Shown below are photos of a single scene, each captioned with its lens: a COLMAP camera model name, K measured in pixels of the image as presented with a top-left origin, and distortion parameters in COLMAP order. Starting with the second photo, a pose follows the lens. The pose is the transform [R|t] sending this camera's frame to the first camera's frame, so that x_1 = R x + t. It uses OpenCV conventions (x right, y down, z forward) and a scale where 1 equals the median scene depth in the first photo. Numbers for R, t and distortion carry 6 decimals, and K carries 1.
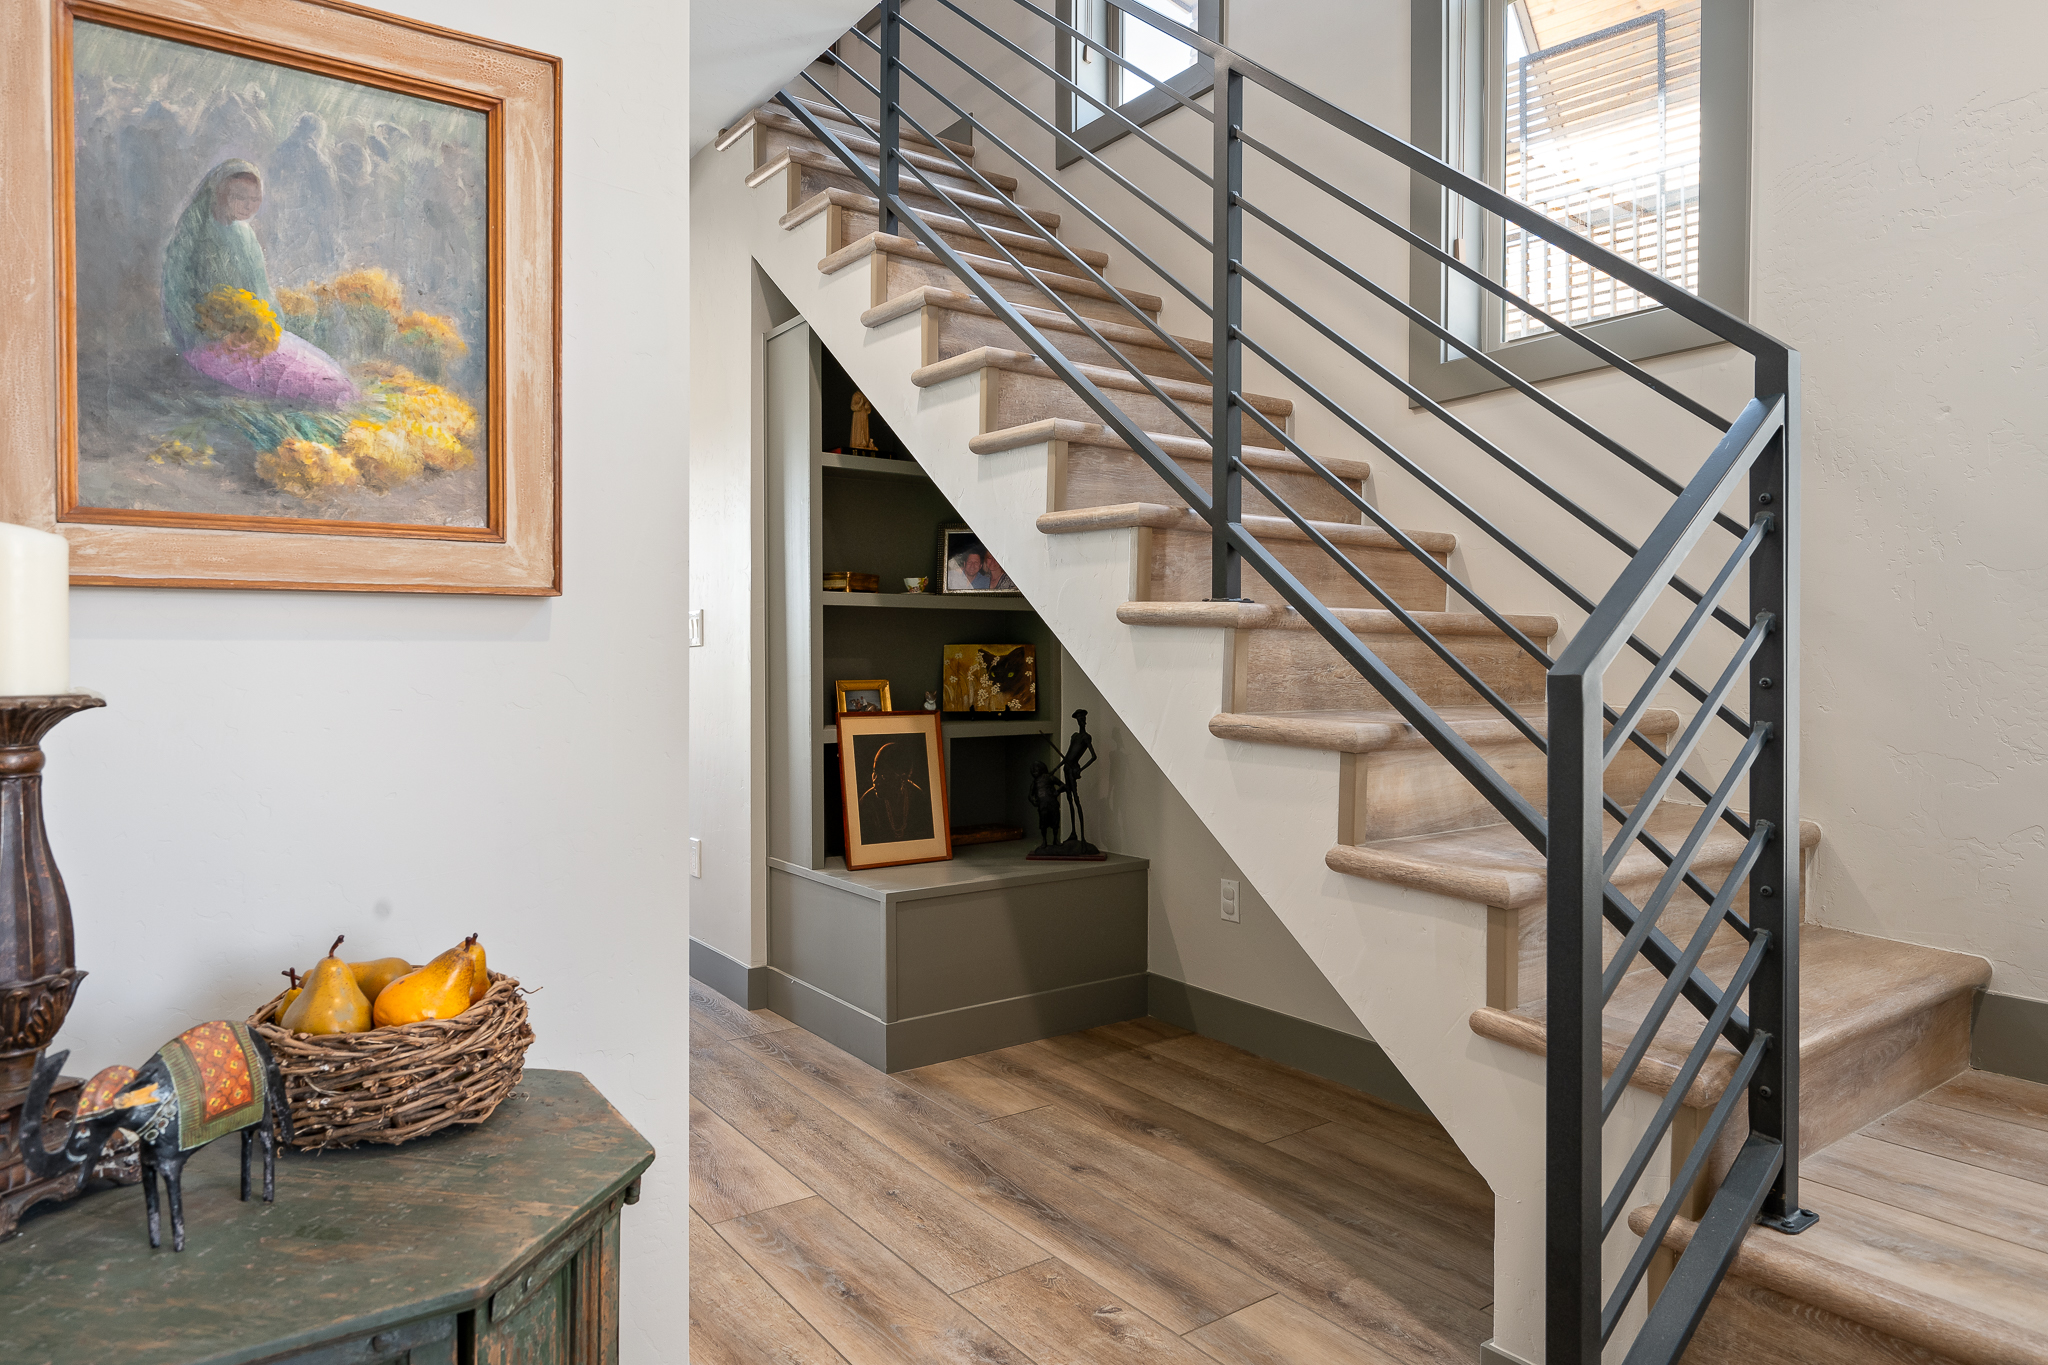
lens RADIAL K [[1250.4, 0, 1022.5], [0, 1250.4, 674.3], [0, 0, 1]] dist [0.025328, -0.001295]
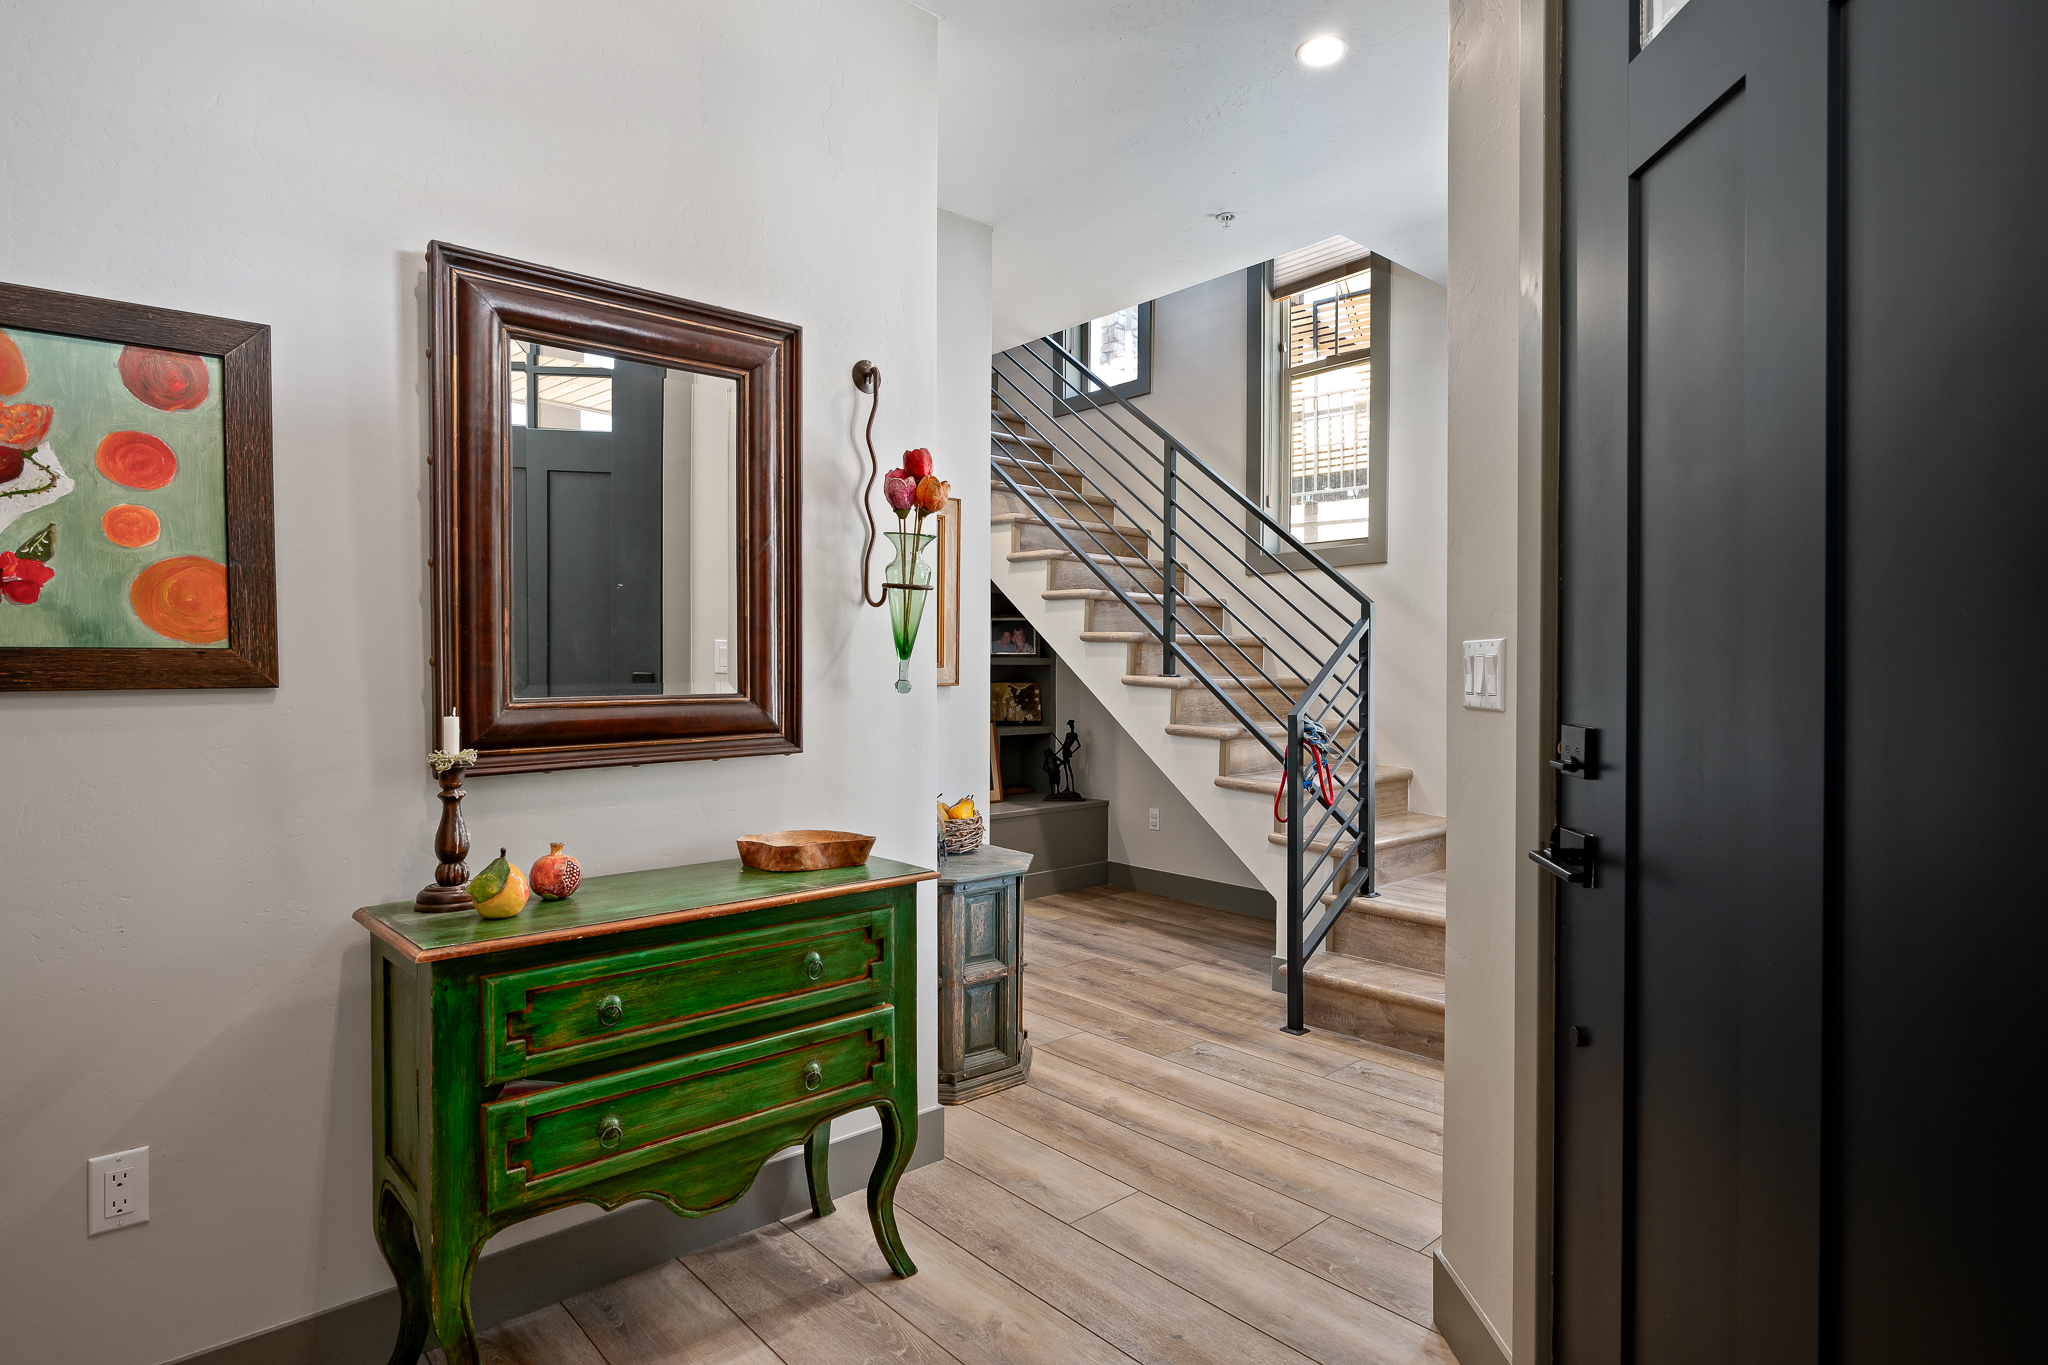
lens RADIAL K [[1129.0, 0, 1023.6], [0, 1129.0, 682.7], [0, 0, 1]] dist [0.008206, -0.006436]
pose [[0.994267, -0.003516, 0.106872, -0.326606], [0.003135, 0.999988, 0.003735, -0.053235], [-0.106883, -0.003378, 0.994266, -1.044292]]
